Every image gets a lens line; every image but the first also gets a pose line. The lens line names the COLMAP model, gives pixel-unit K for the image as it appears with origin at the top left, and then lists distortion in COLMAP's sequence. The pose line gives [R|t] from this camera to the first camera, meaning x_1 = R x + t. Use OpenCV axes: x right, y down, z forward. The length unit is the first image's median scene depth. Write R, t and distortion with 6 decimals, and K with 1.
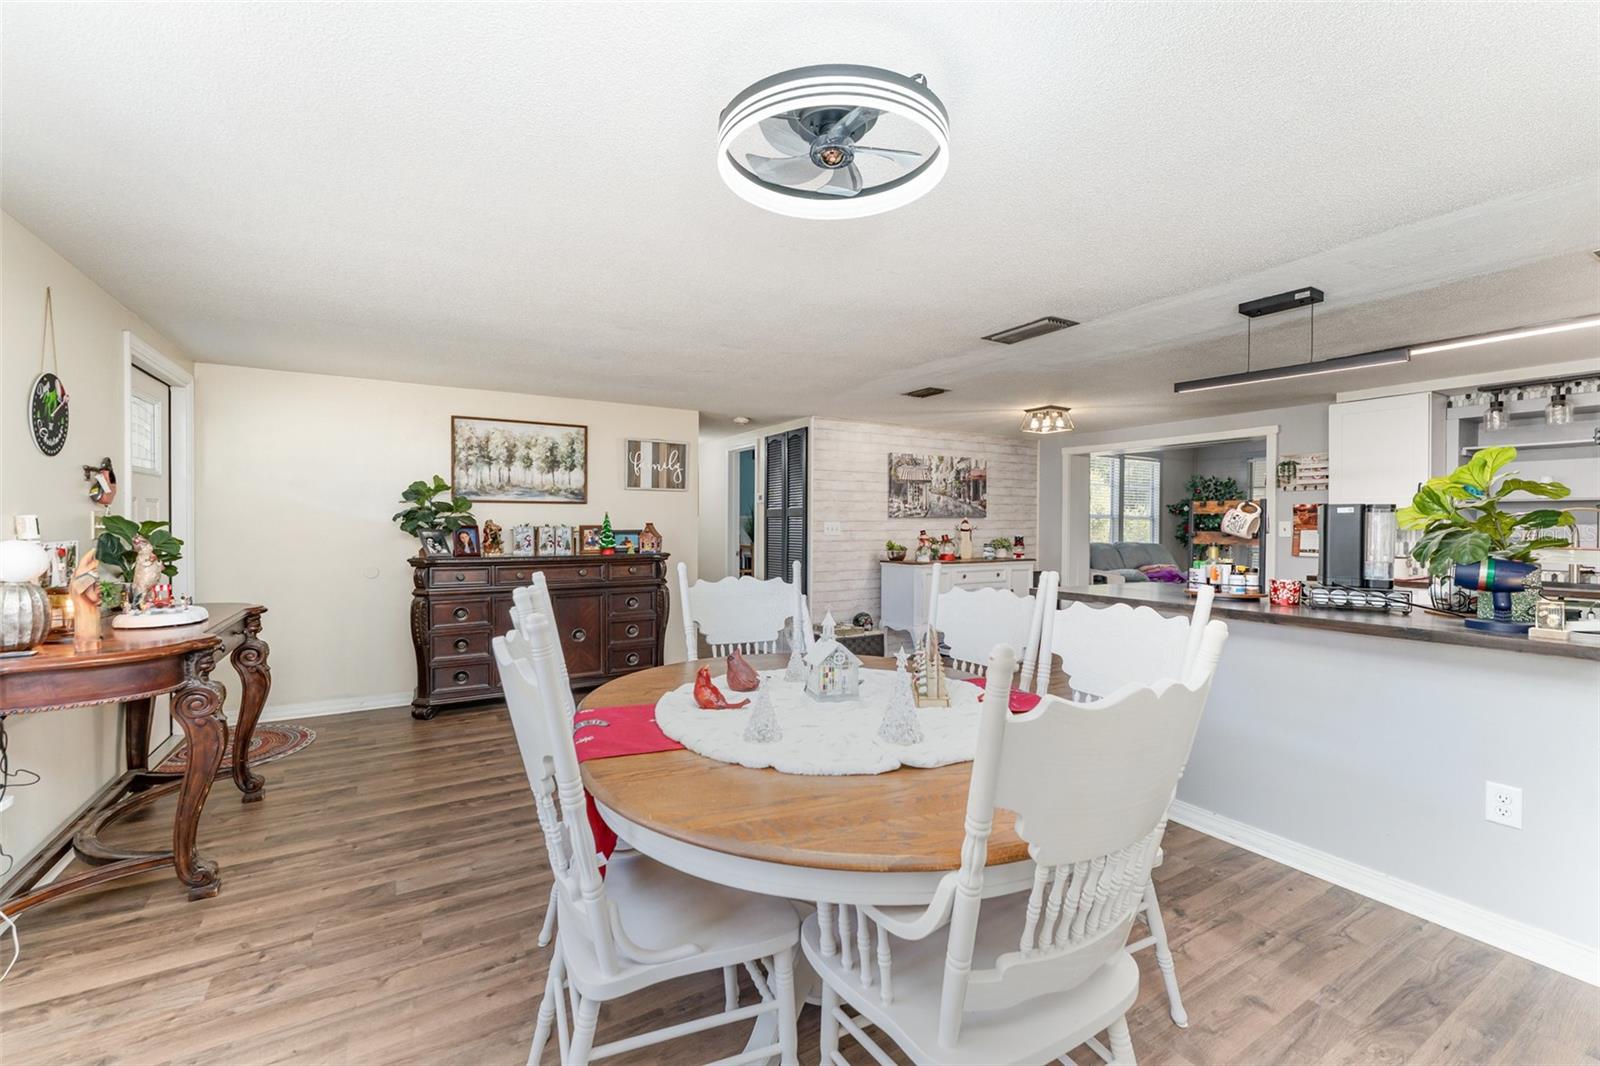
lens RADIAL K [[645.0, 0, 782.7], [0, 645.0, 523.0], [0, 0, 1]] dist [0.003855, -0.001058]
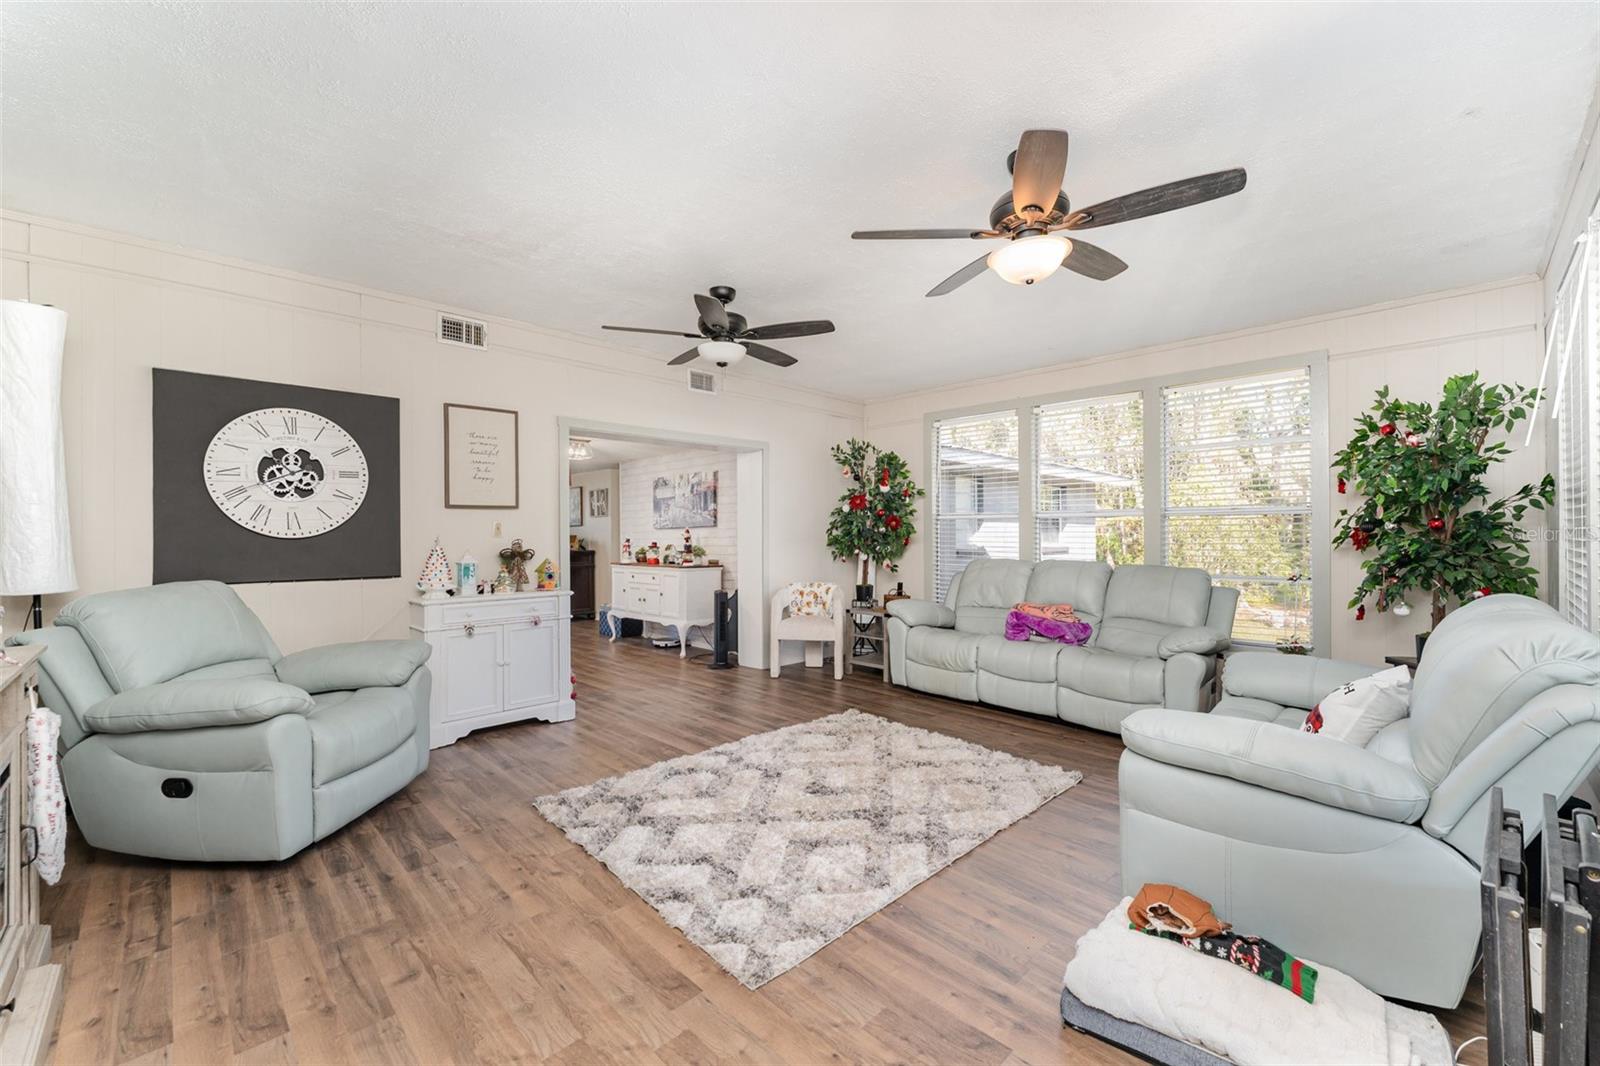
lens RADIAL K [[645.0, 0, 795.9], [0, 645.0, 527.8], [0, 0, 1]] dist [0.003855, -0.001058]
pose [[0.239962, -0.021157, -0.970552, 1.471327], [0.008439, 0.999770, -0.019708, 0.016987], [0.970746, -0.003461, 0.240086, 0.957761]]
